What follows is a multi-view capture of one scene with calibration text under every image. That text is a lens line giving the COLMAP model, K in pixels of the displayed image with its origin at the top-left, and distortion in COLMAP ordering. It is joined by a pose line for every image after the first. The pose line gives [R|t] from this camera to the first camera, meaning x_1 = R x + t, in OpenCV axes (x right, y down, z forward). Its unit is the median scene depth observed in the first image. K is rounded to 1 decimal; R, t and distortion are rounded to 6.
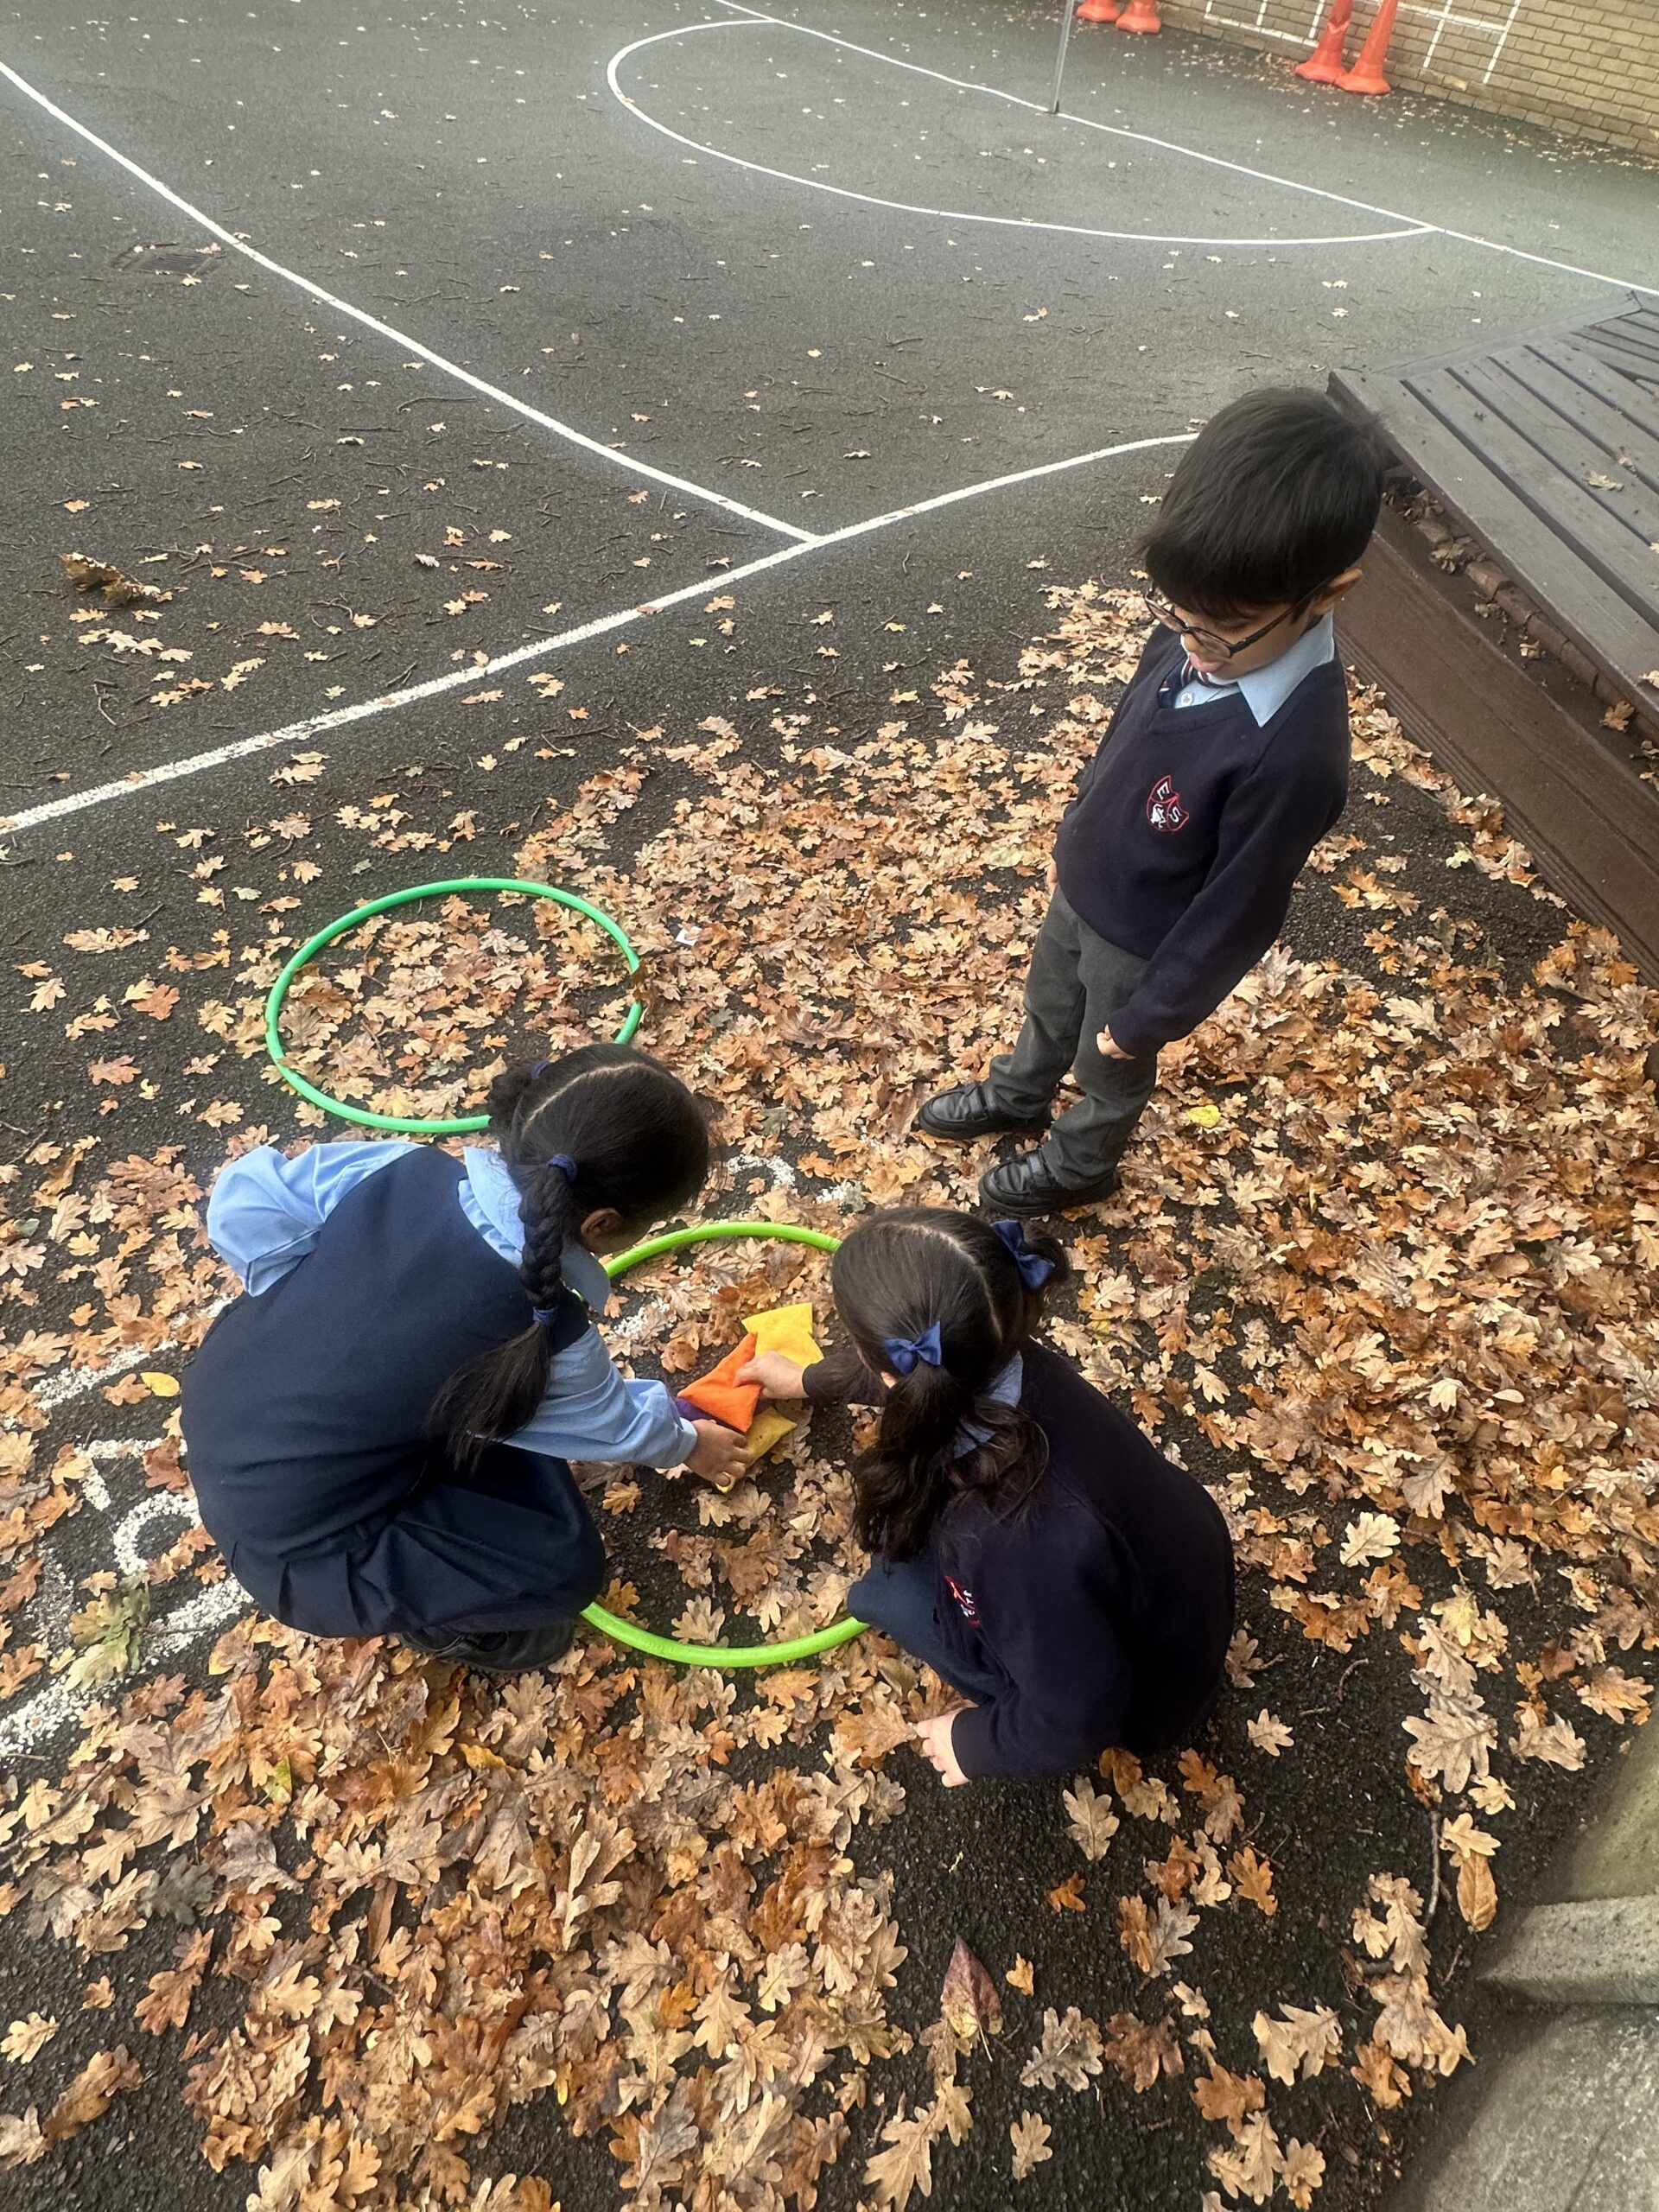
lens RADIAL K [[1154.9, 0, 825.7], [0, 1154.9, 1108.3], [0, 0, 1]] dist [-0.000350, -0.001043]
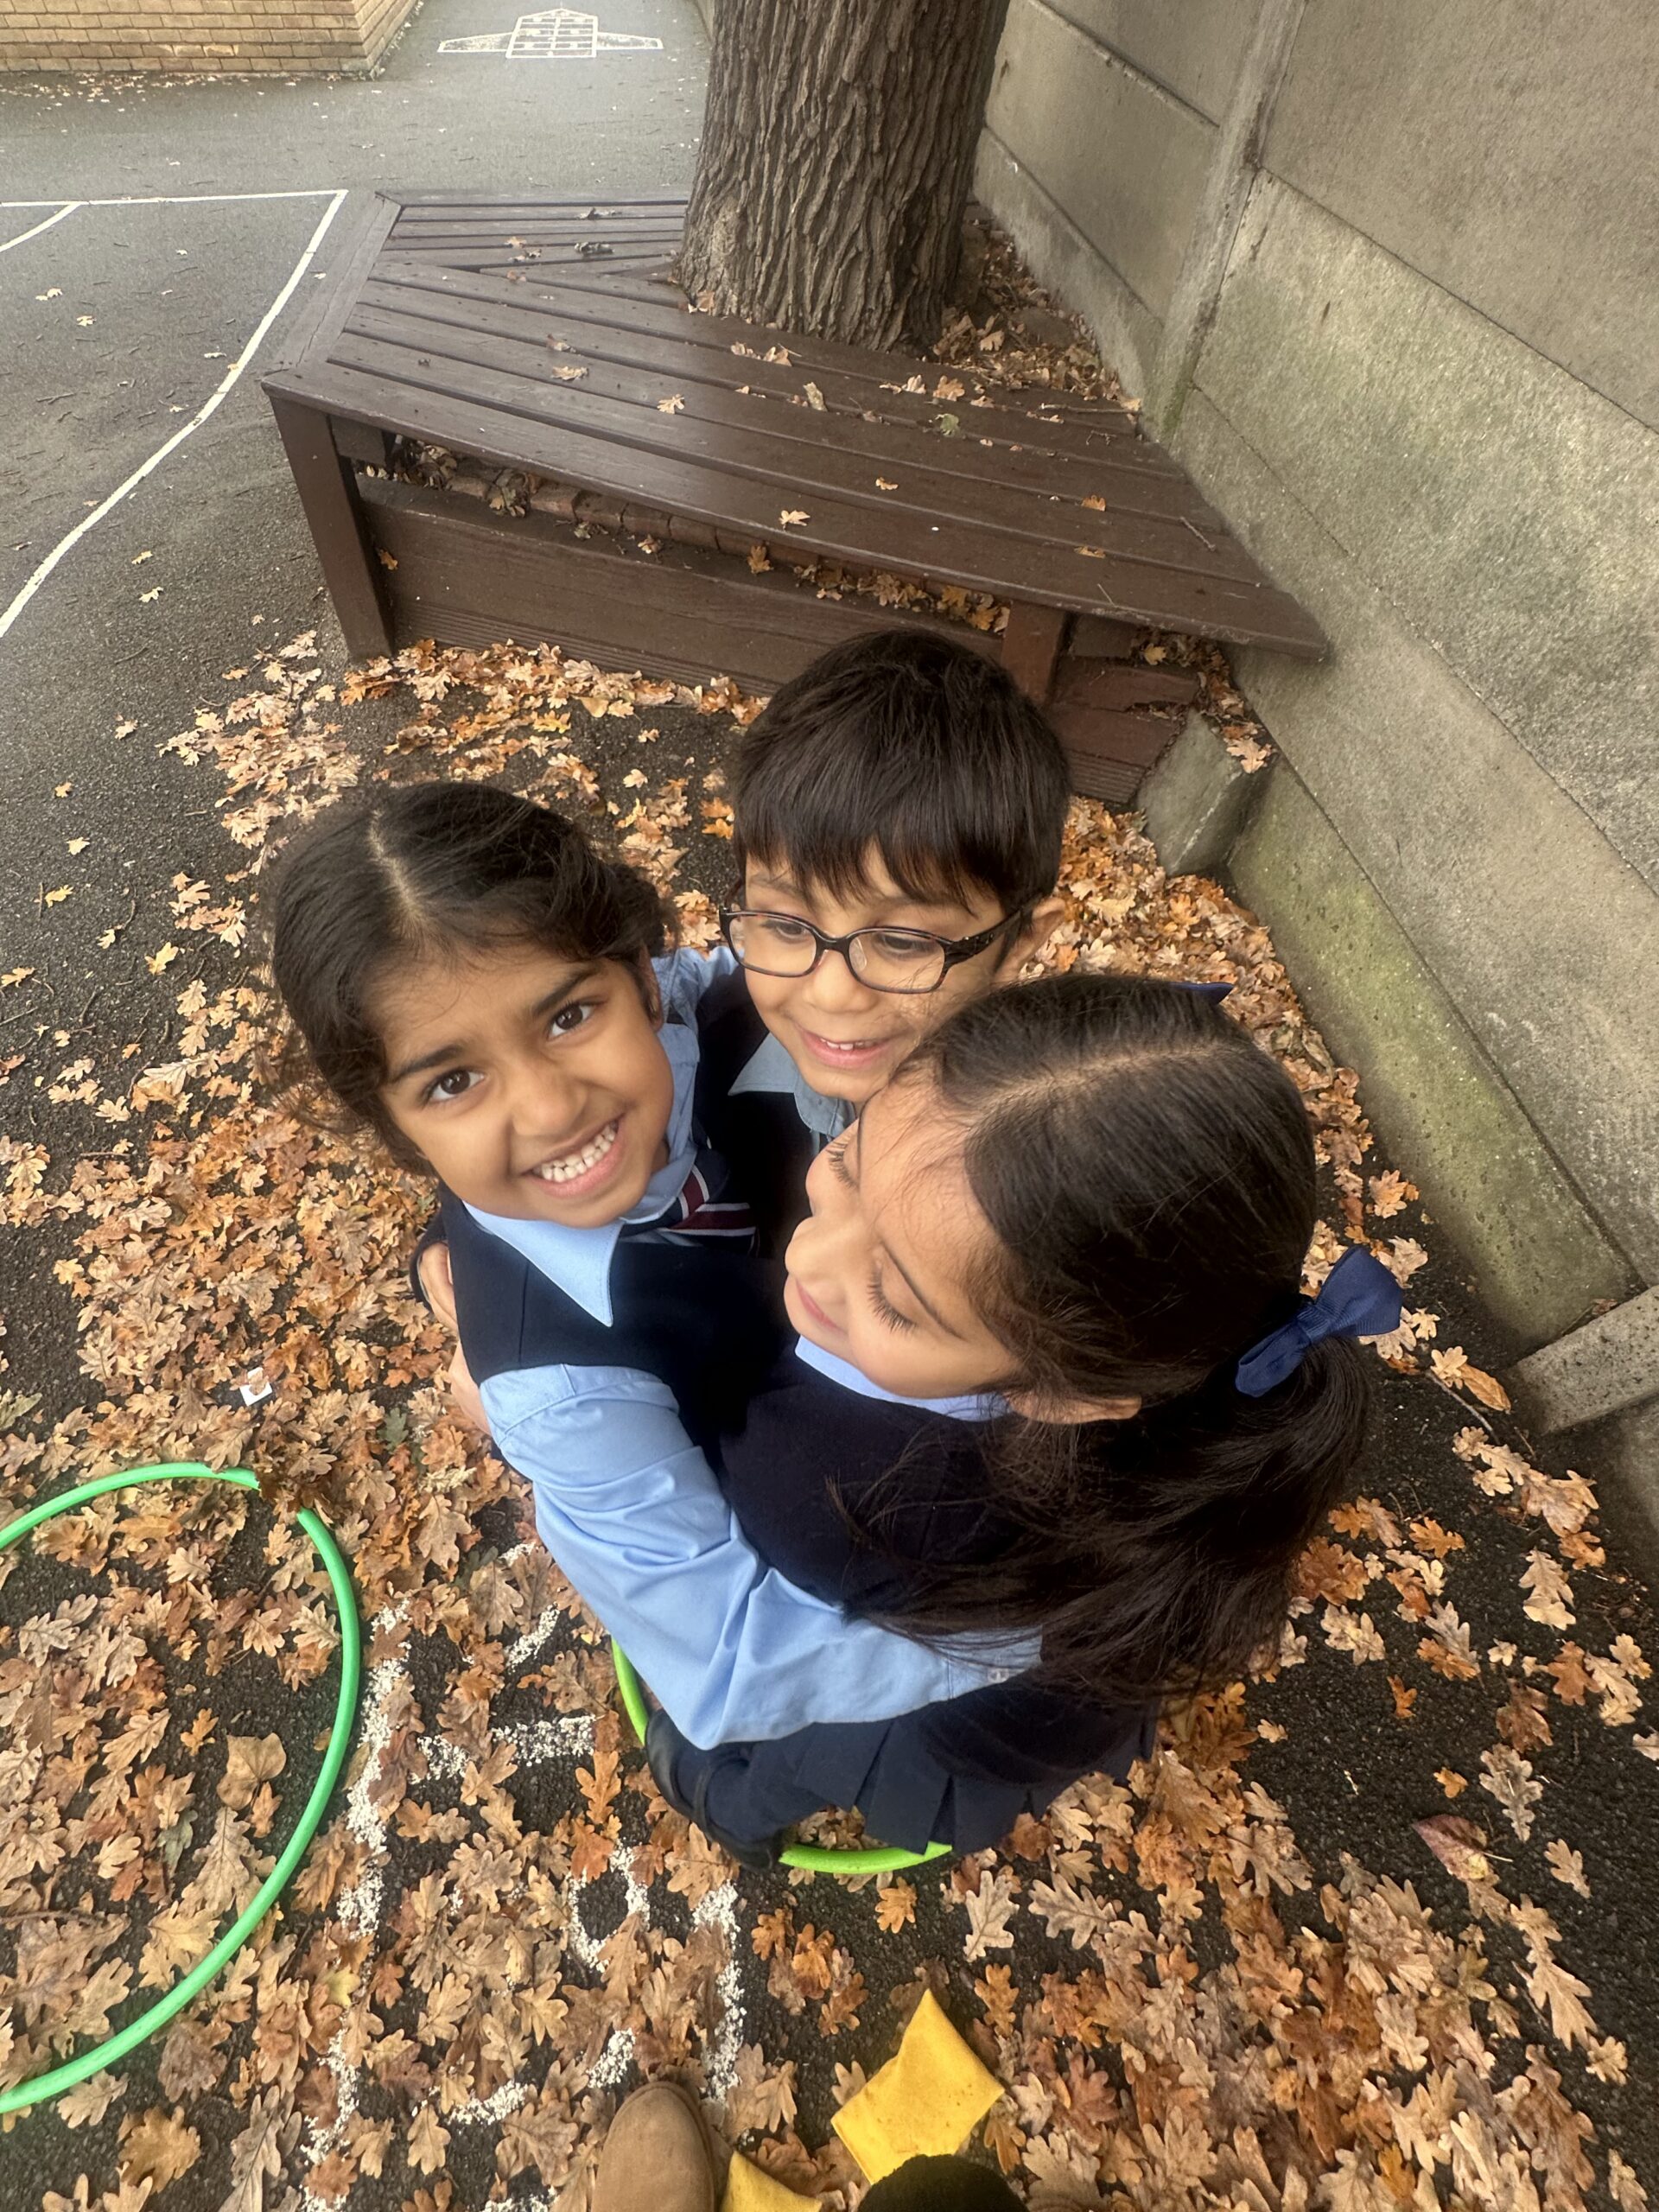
lens RADIAL K [[959.8, 0, 832.6], [0, 959.8, 1101.1], [0, 0, 1]] dist [-0.003849, 0.000645]
pose [[0.545777, -0.723021, 0.423519, -0.044275], [0.665424, 0.681158, 0.305343, -0.236911], [-0.509253, 0.115171, 0.852876, 0.256558]]
